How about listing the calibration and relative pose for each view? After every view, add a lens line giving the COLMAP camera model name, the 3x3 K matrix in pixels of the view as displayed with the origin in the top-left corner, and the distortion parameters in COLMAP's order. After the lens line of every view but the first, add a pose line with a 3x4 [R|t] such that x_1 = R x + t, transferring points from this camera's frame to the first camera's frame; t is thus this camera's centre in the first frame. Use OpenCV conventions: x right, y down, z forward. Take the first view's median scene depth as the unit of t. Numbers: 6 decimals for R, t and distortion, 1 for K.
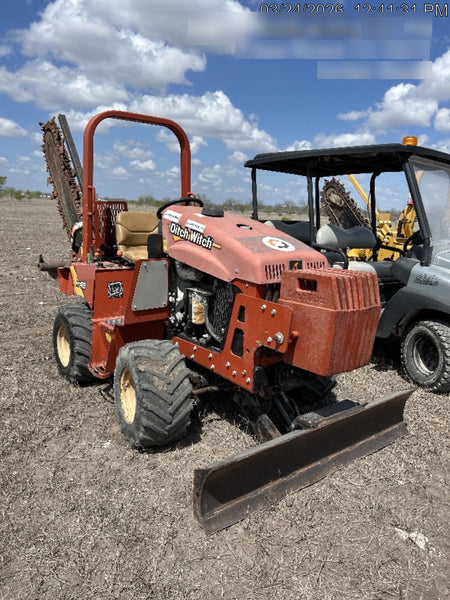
lens RADIAL K [[480.3, 0, 225.1], [0, 480.3, 286.6], [0, 0, 1]] dist [-0.001374, -0.004221]
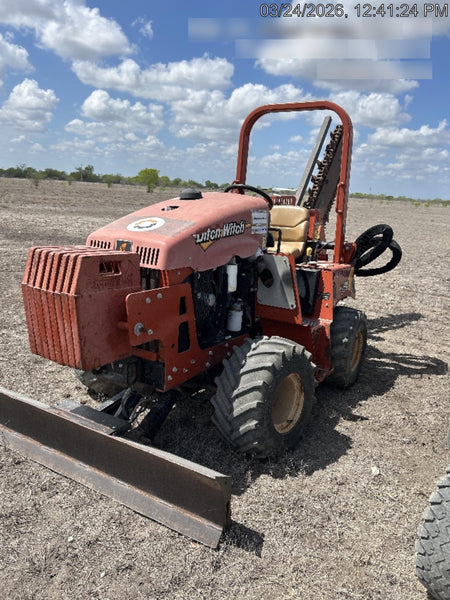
lens RADIAL K [[453.2, 0, 231.7], [0, 453.2, 301.7], [0, 0, 1]] dist [0.028087, 0.000677]
pose [[0.321817, 0.178073, -0.929905, 0.609165], [-0.190341, 0.974270, 0.120697, -0.050708], [0.927472, 0.138157, 0.347431, 0.549956]]
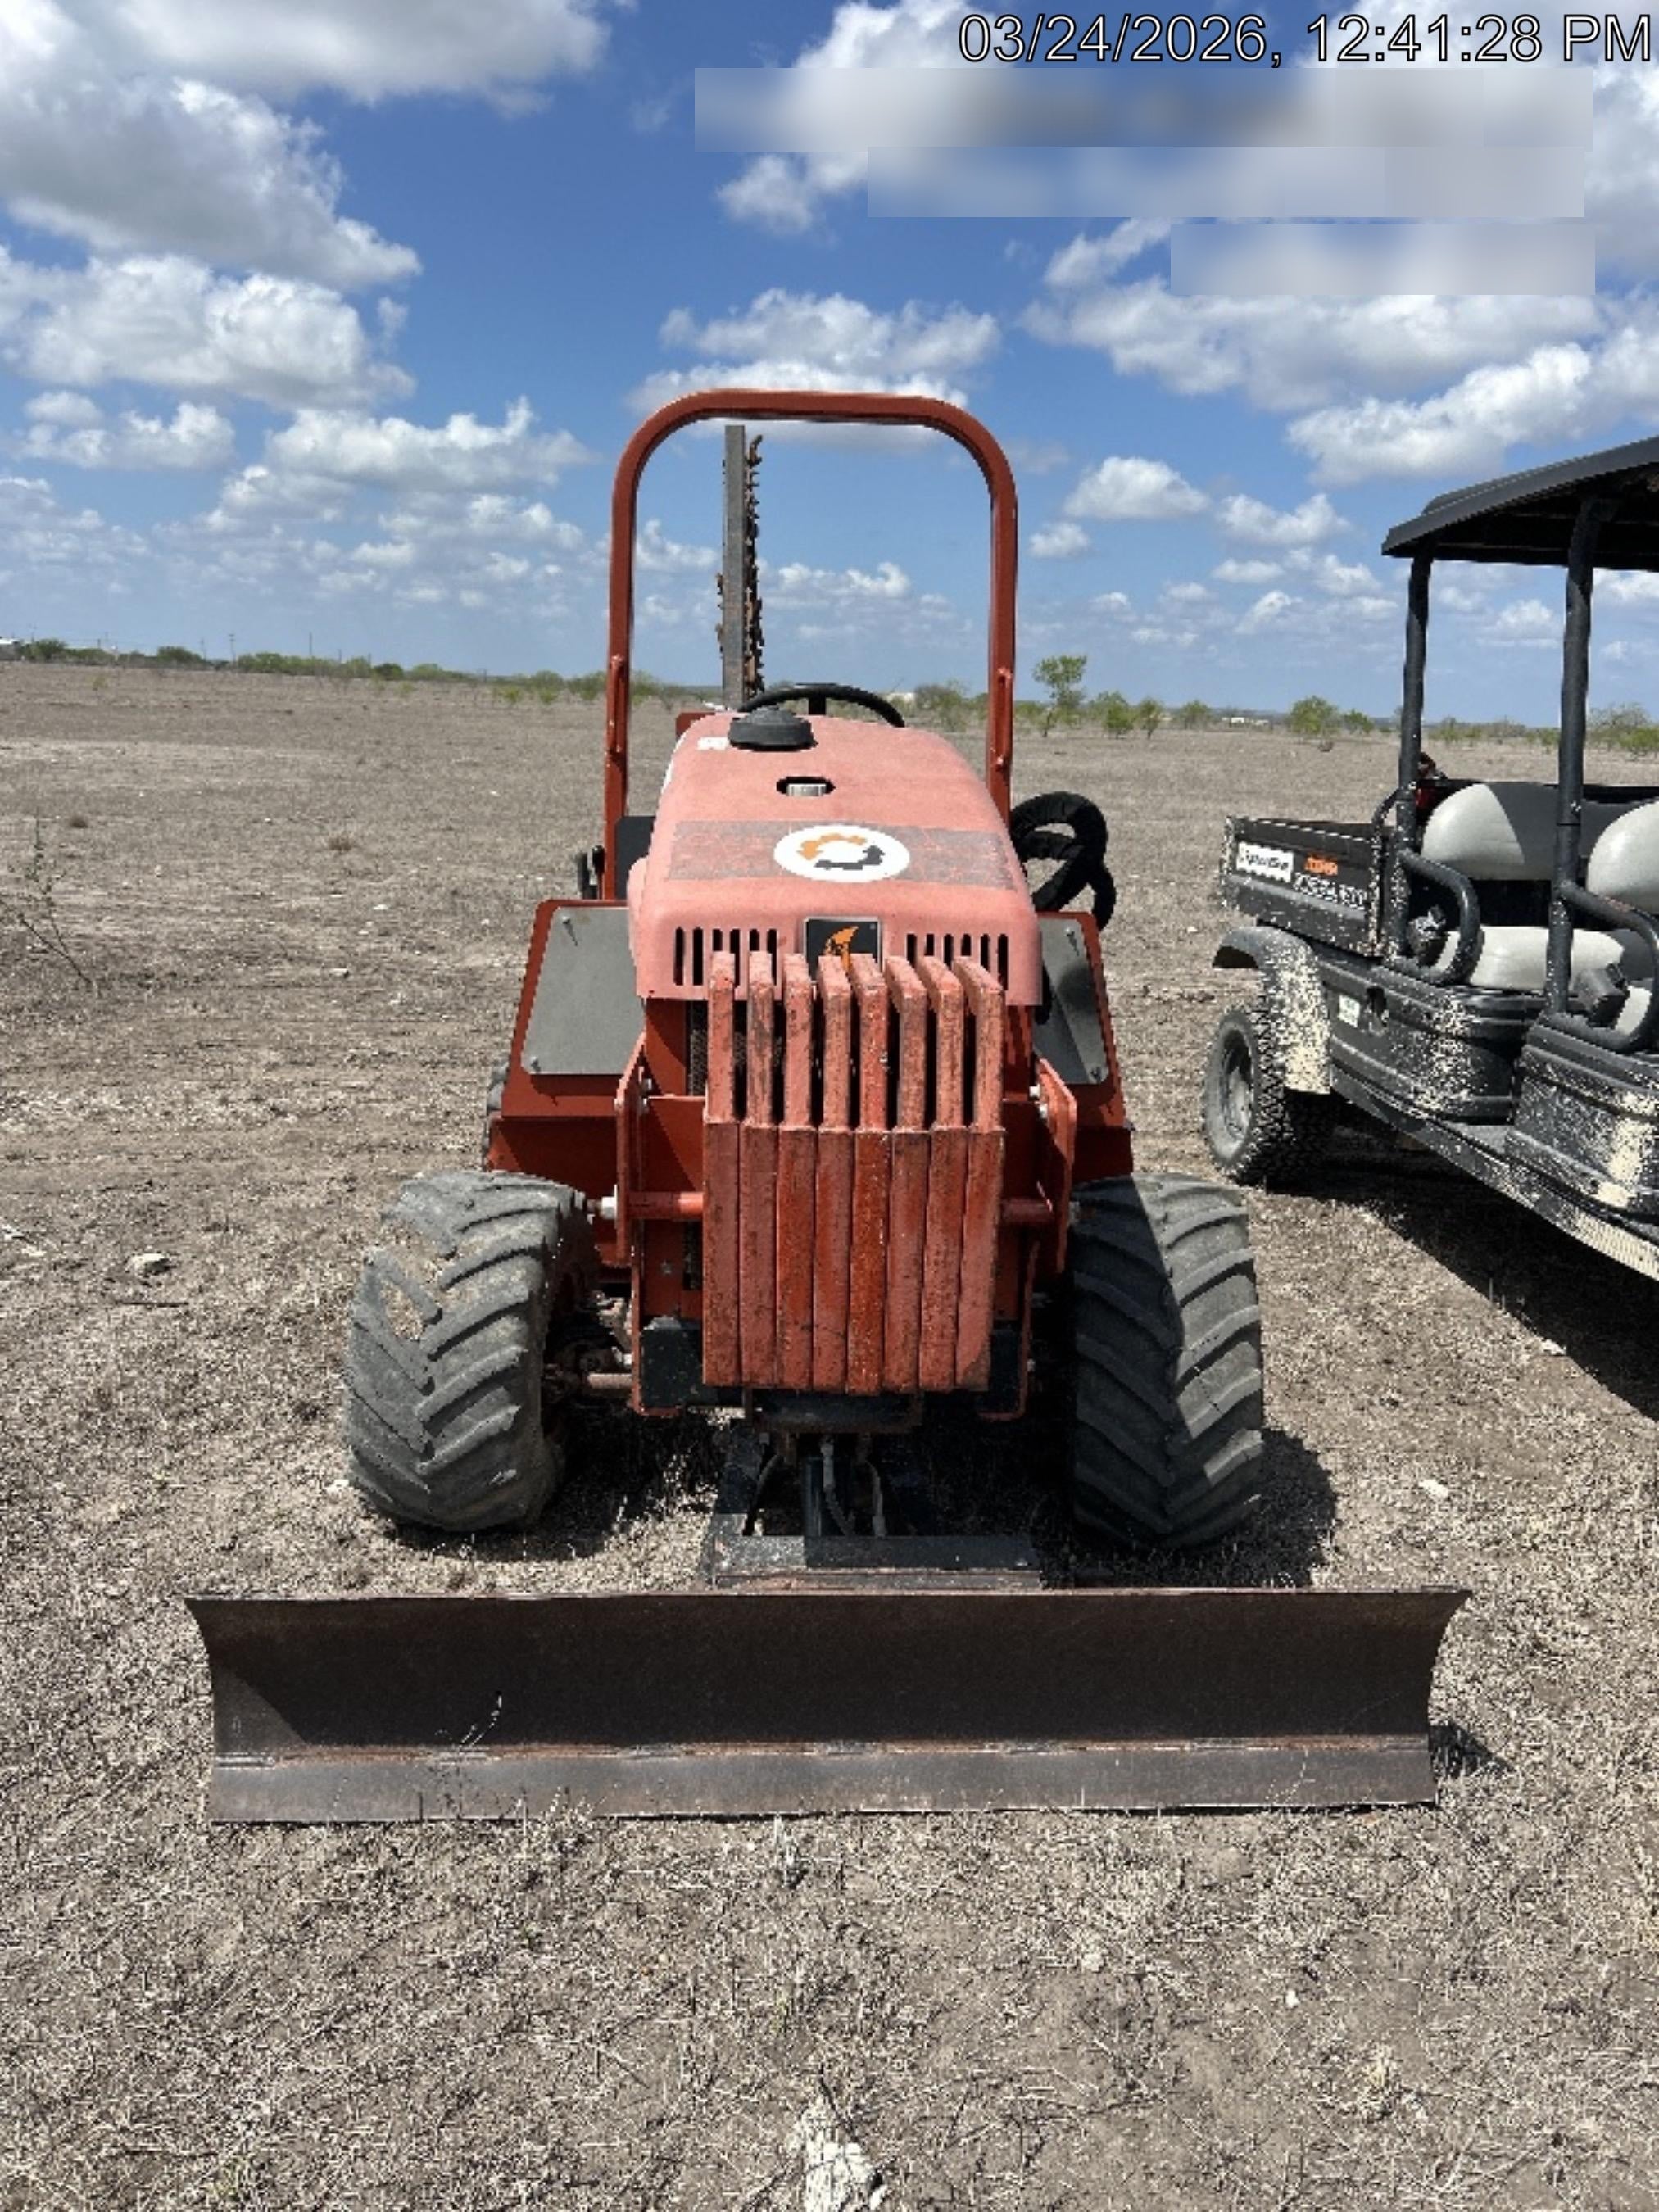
lens RADIAL K [[1719.0, 0, 786.6], [0, 1719.0, 1099.7], [0, 0, 1]] dist [0.006015, -0.000686]
pose [[0.800253, 0.106103, -0.590201, 0.392615], [-0.088001, 0.994346, 0.059438, -0.007488], [0.593170, 0.004373, 0.805065, 0.170214]]
